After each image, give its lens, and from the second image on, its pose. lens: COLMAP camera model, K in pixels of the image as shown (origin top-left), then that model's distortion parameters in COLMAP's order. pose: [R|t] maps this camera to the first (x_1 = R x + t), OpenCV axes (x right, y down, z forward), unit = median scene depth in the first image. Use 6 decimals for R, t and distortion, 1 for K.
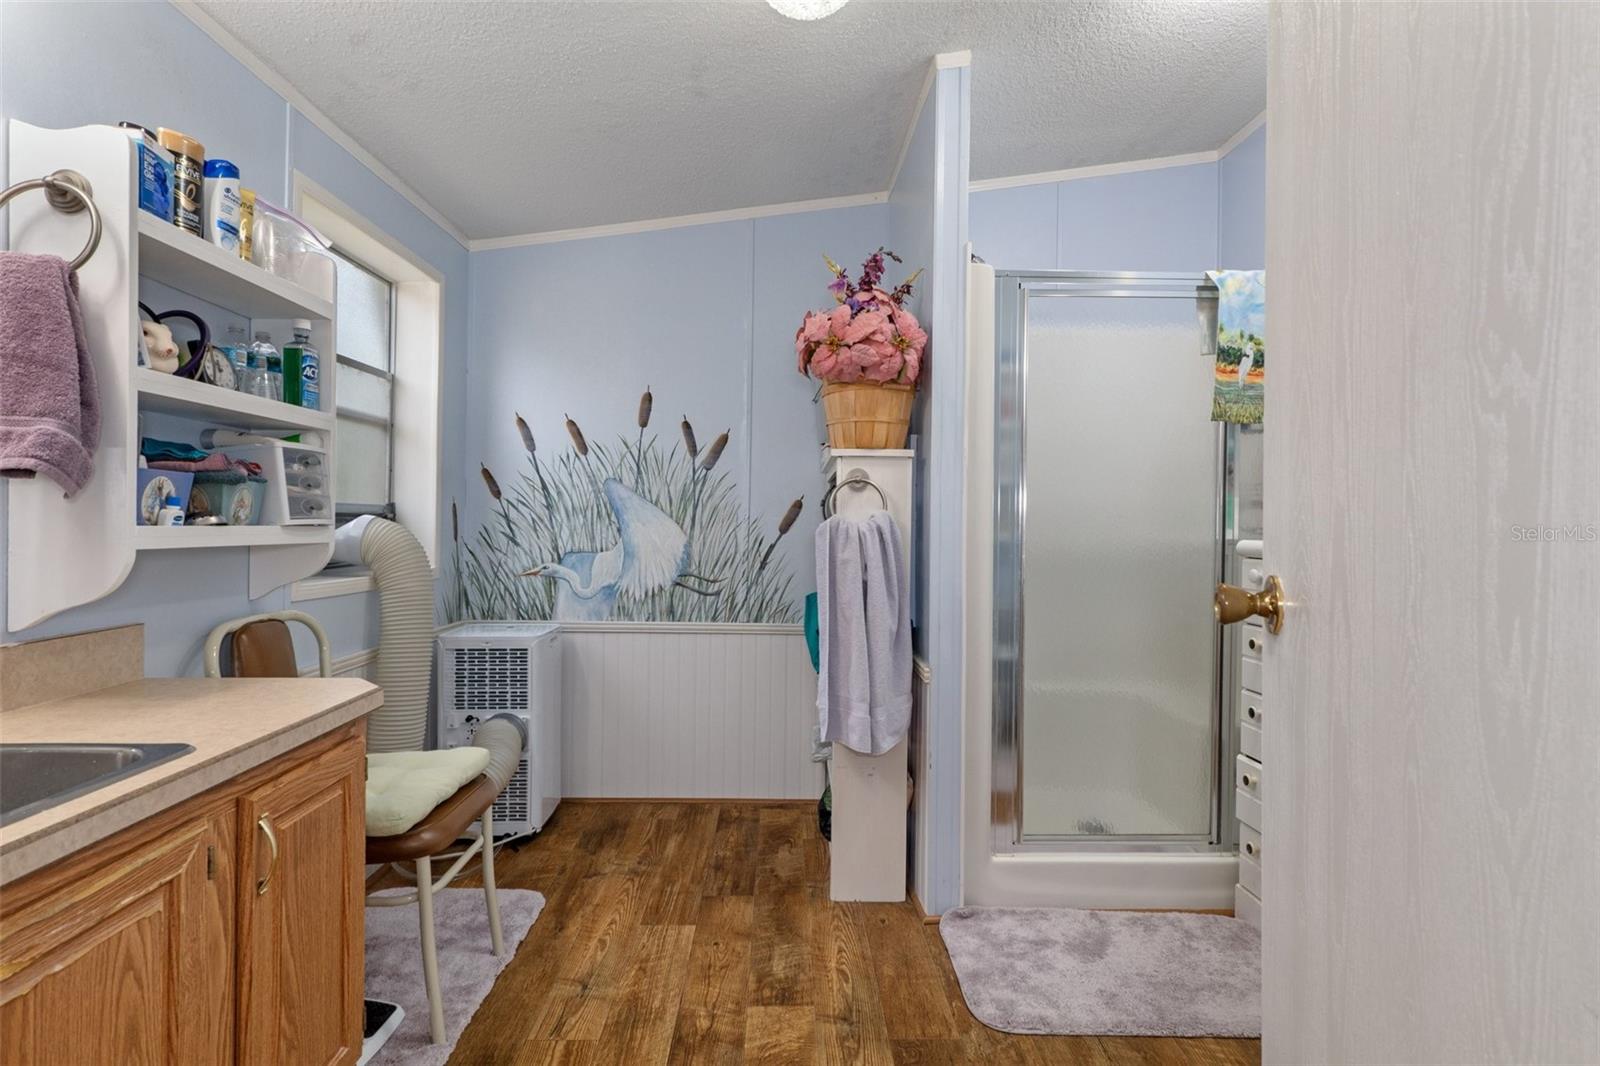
lens RADIAL K [[775.7, 0, 794.2], [0, 775.7, 521.3], [0, 0, 1]] dist [0.006258, -0.000201]
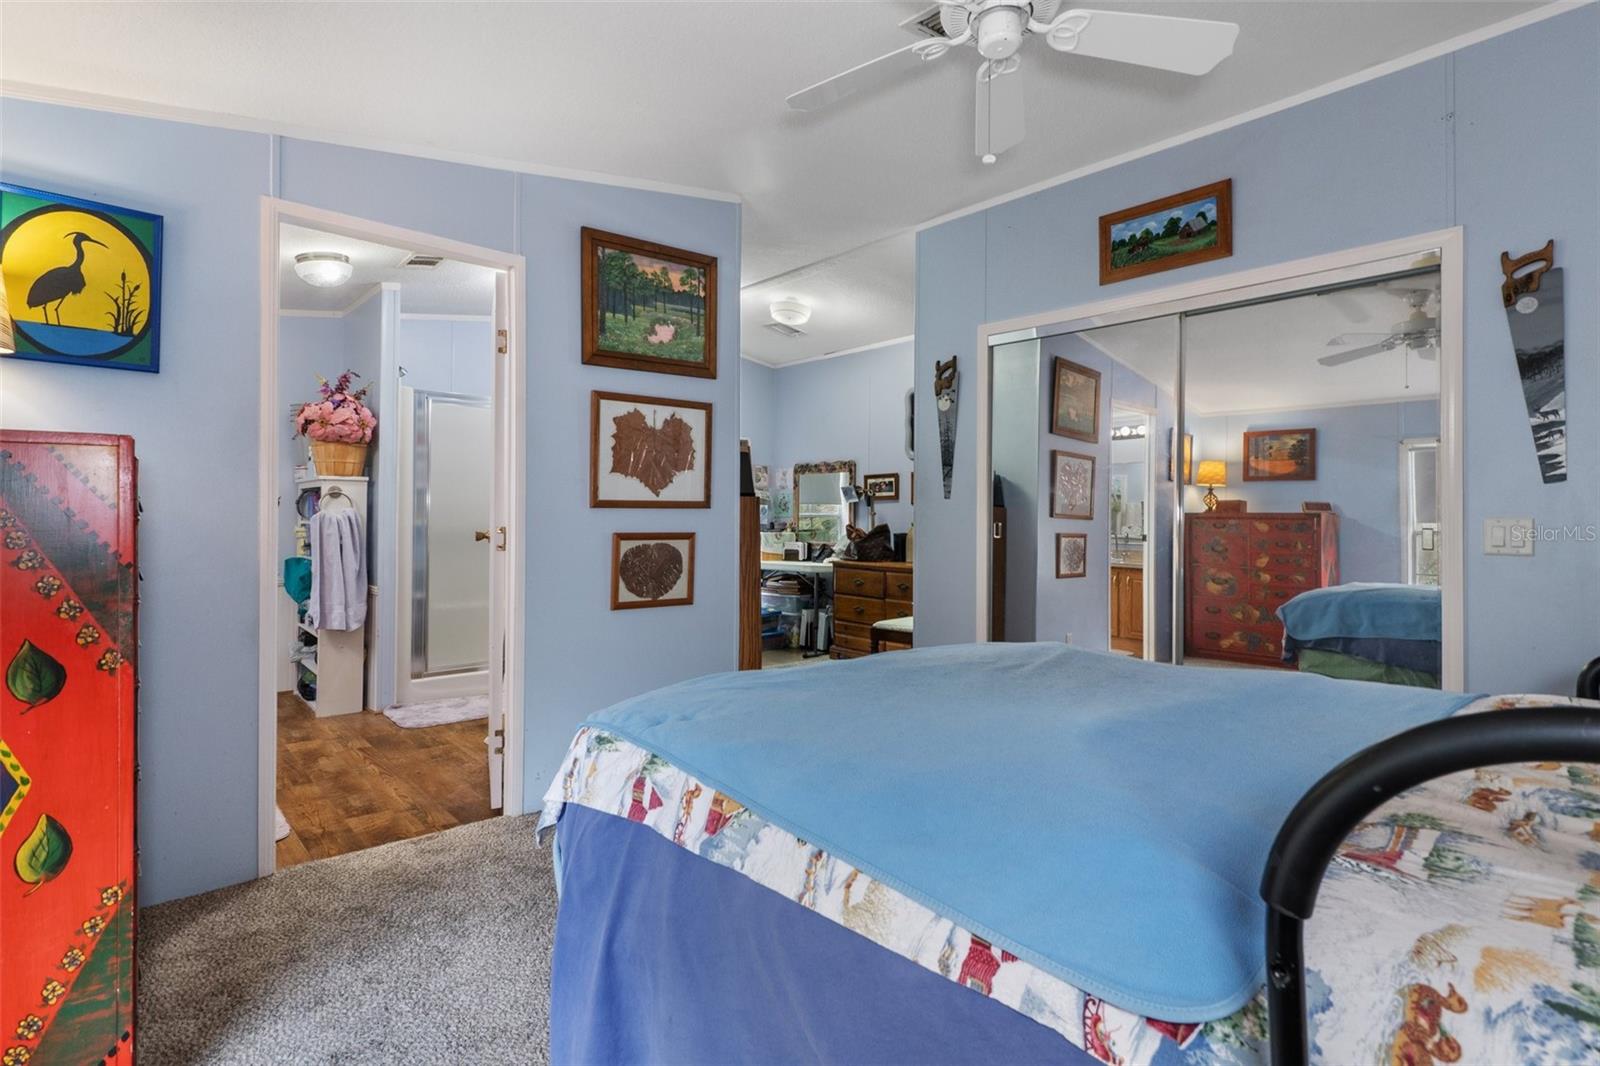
lens RADIAL K [[775.7, 0, 802.2], [0, 775.7, 519.6], [0, 0, 1]] dist [0.006258, -0.000201]
pose [[0.750502, 0.001001, 0.660868, -0.329281], [-0.005031, 0.999979, 0.004199, -0.000024], [-0.660849, -0.006476, 0.750491, -1.229894]]
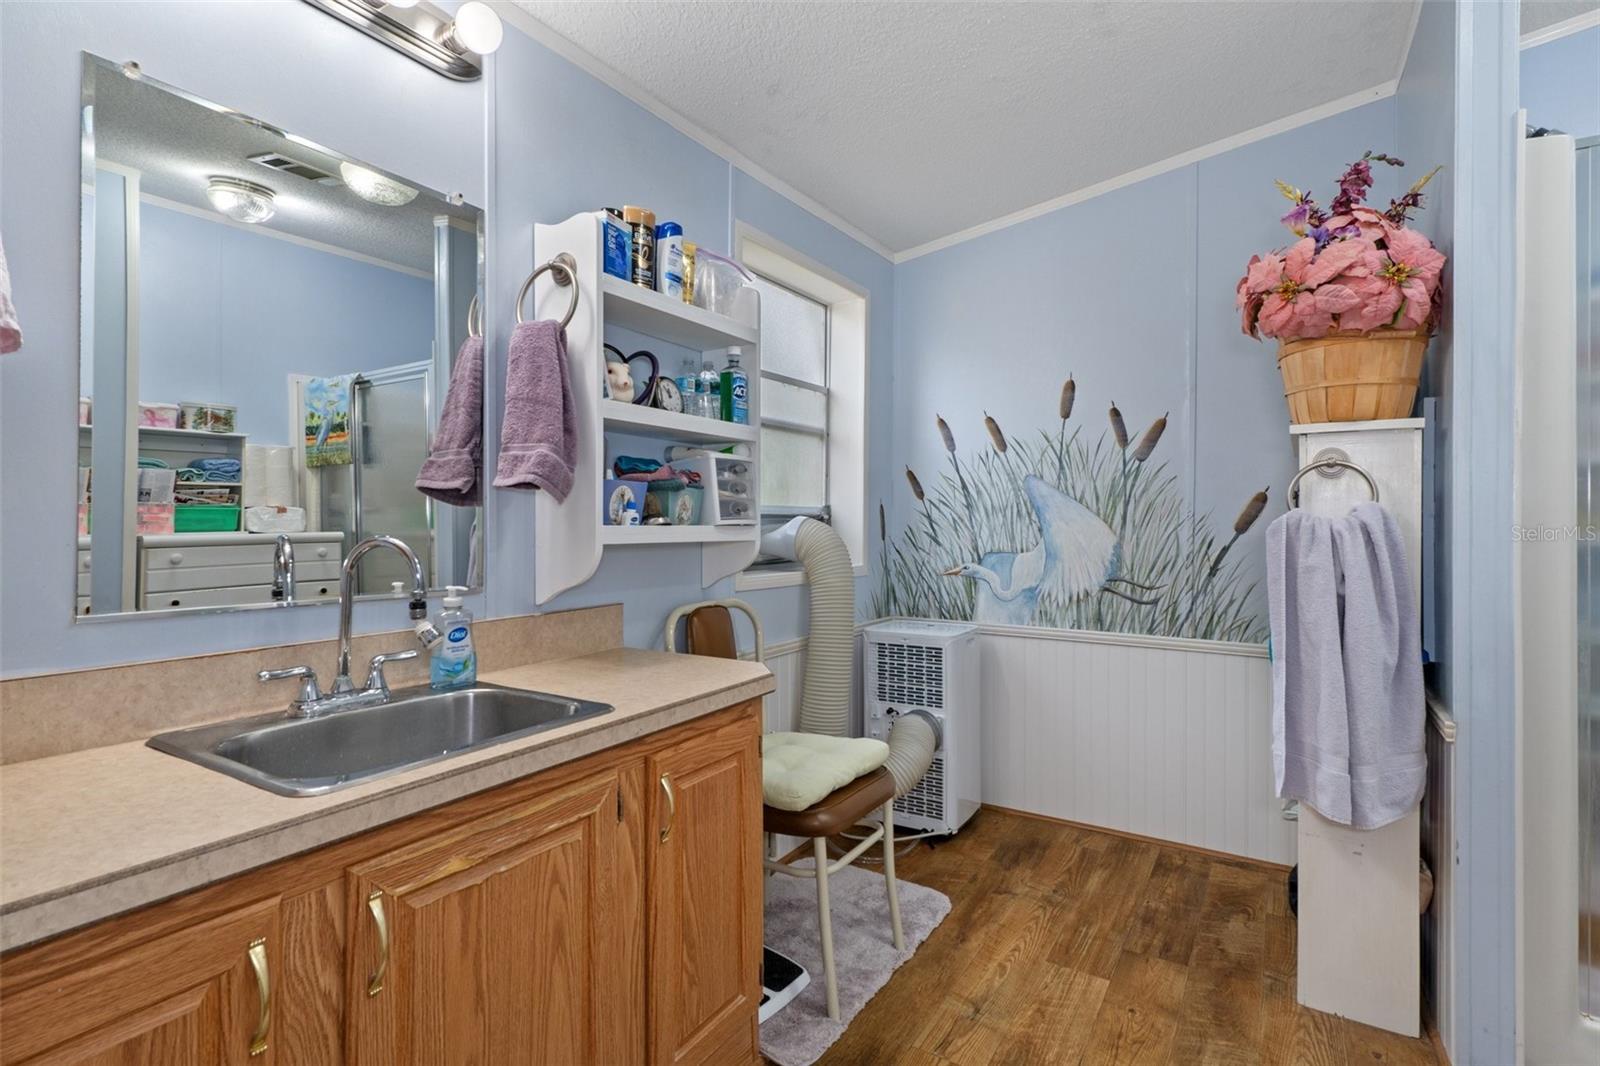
lens RADIAL K [[775.7, 0, 808.4], [0, 775.7, 518.7], [0, 0, 1]] dist [0.006258, -0.000201]
pose [[0.838891, -0.009362, -0.544219, 0.068460], [0.006662, 0.999954, -0.006934, 0.003594], [0.544259, 0.002191, 0.838915, 0.077641]]
